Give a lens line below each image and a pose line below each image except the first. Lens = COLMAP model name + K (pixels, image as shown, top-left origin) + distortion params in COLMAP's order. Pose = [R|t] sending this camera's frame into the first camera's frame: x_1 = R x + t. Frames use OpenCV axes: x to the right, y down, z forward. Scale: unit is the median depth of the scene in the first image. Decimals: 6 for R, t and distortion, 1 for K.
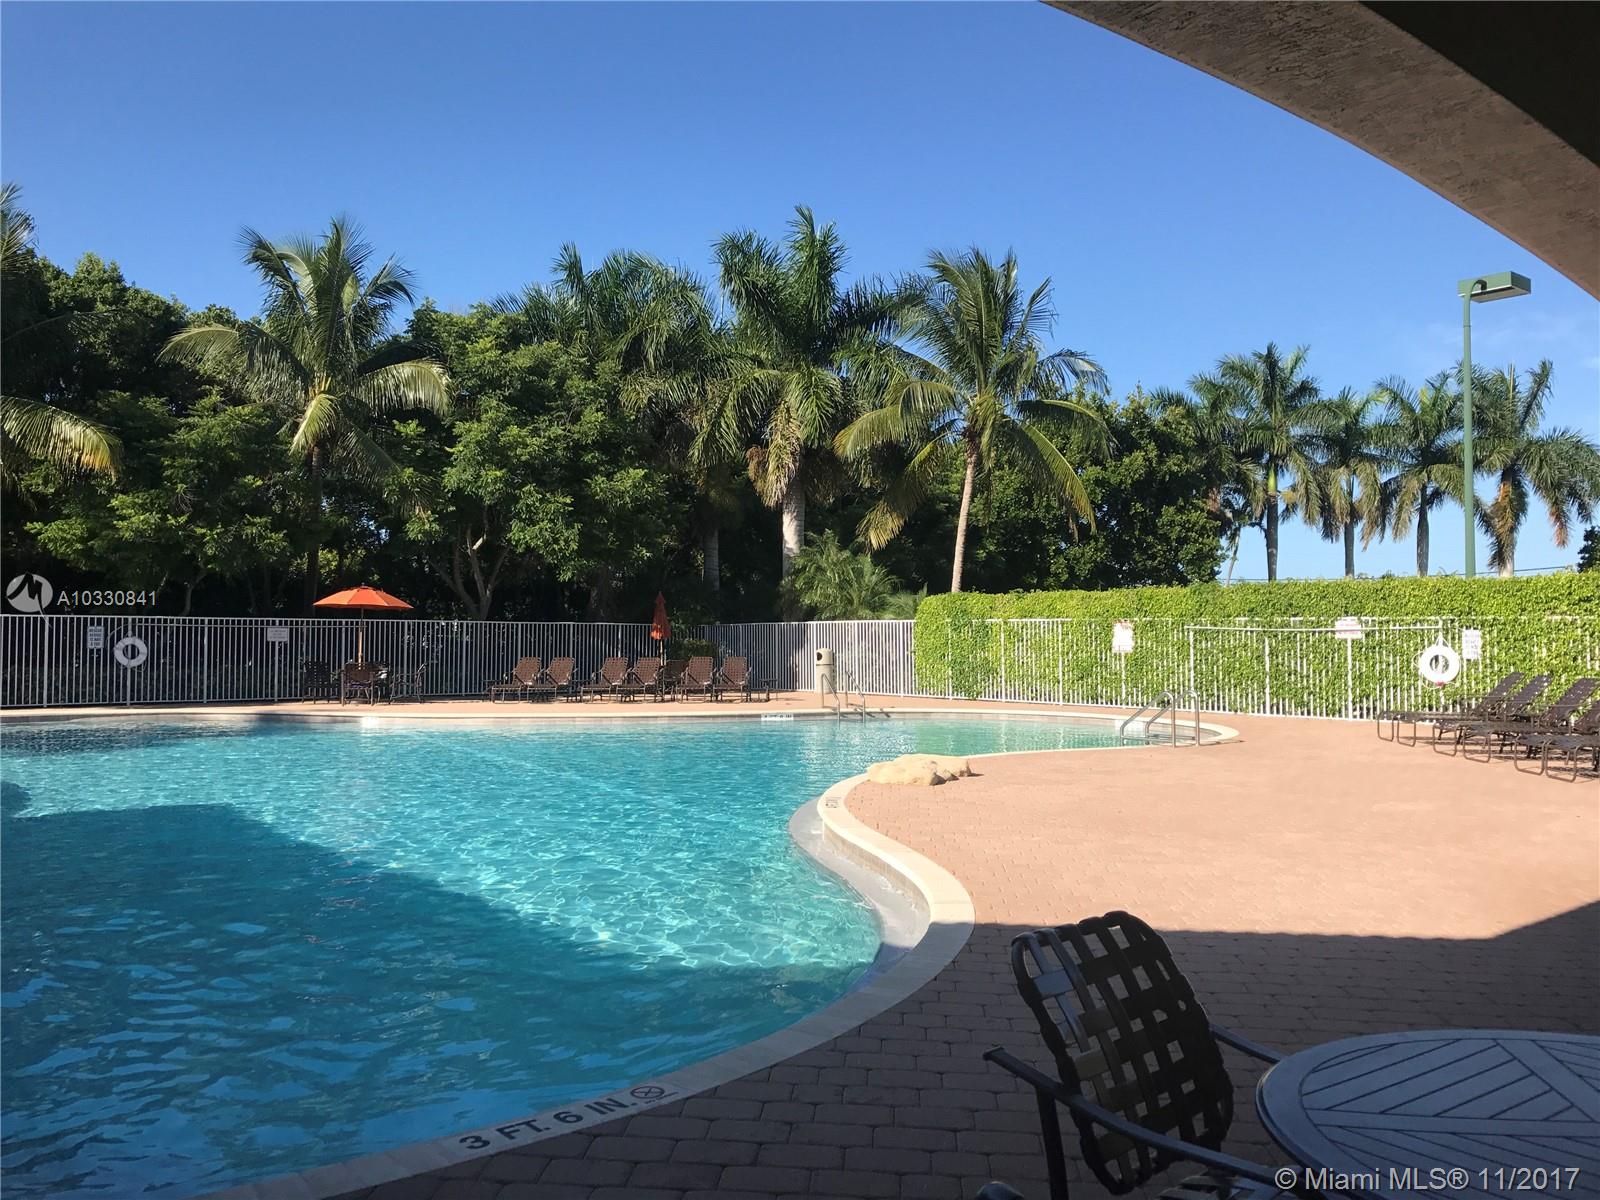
lens RADIAL K [[1387.6, 0, 800.0], [0, 1387.6, 600.0], [0, 0, 1]] dist [-0.000144, -0.000113]
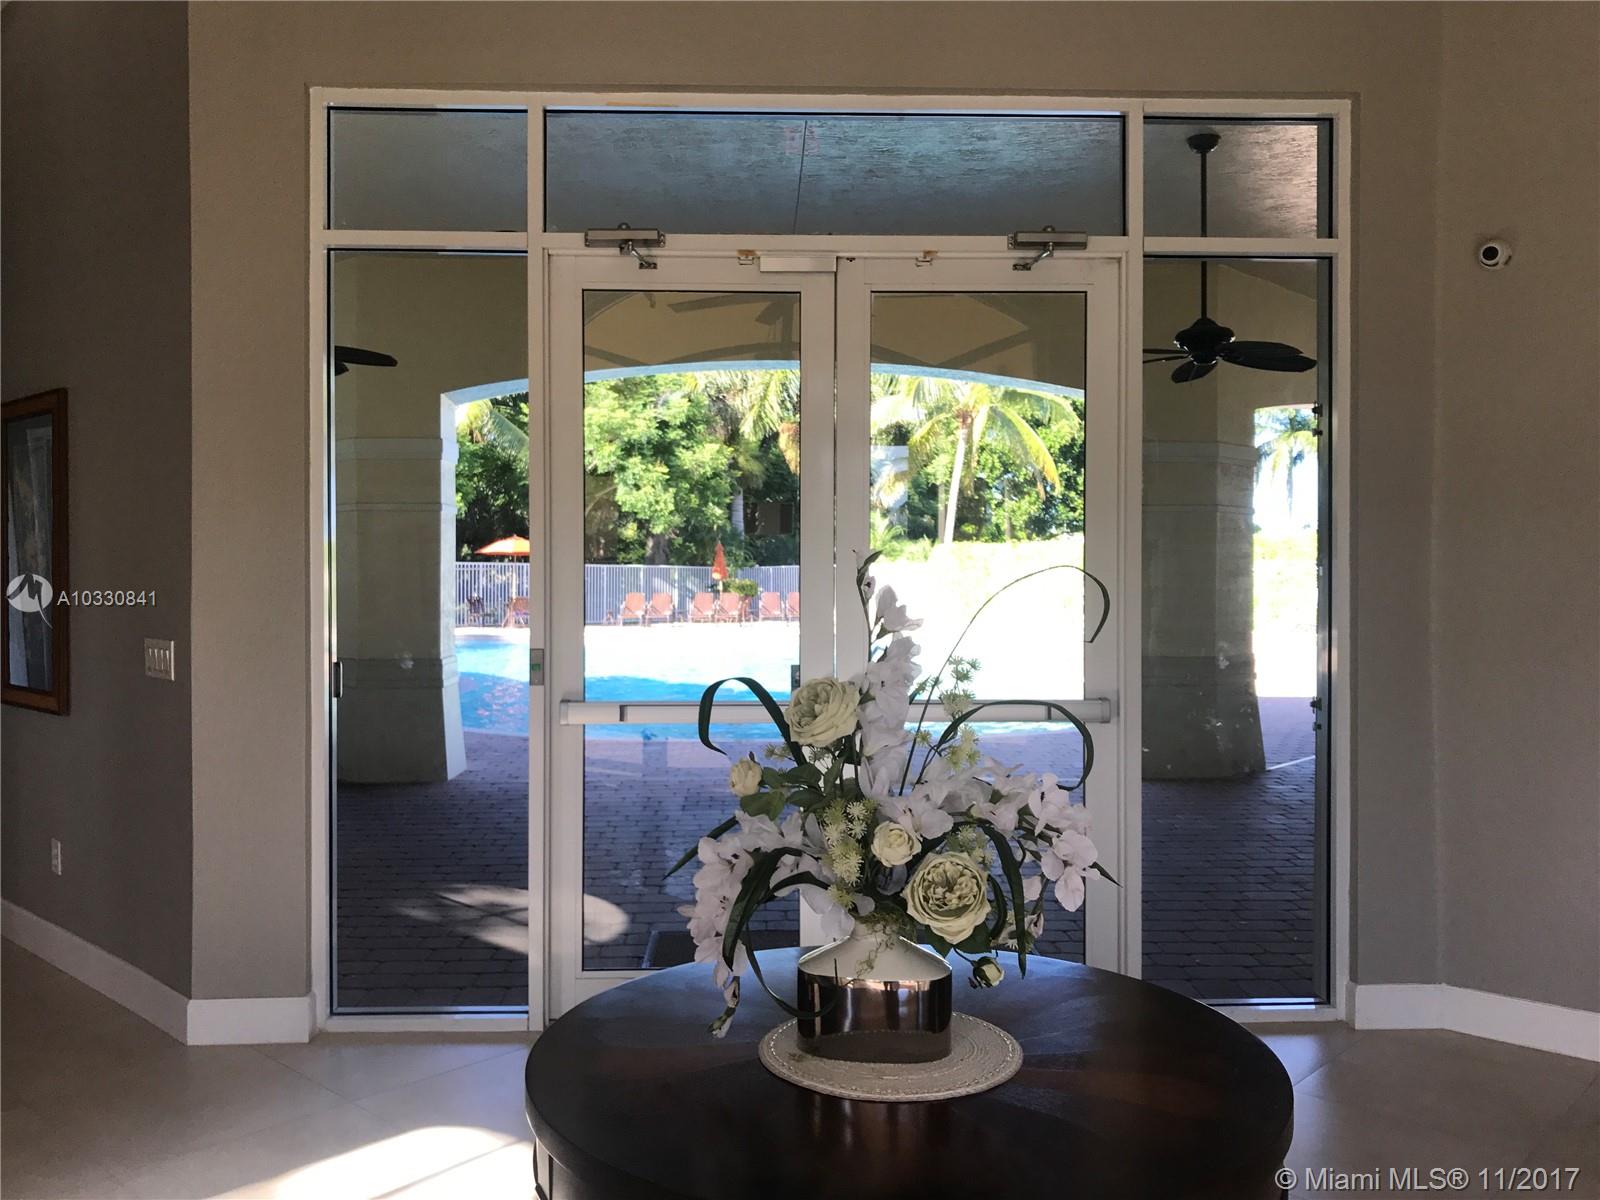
lens RADIAL K [[1387.6, 0, 800.0], [0, 1387.6, 600.0], [0, 0, 1]] dist [-0.000144, -0.000113]
pose [[0.994505, -0.004216, 0.104608, -0.170568], [-0.000350, 0.999049, 0.043594, -0.008211], [-0.104692, -0.043391, 0.993558, -0.266141]]
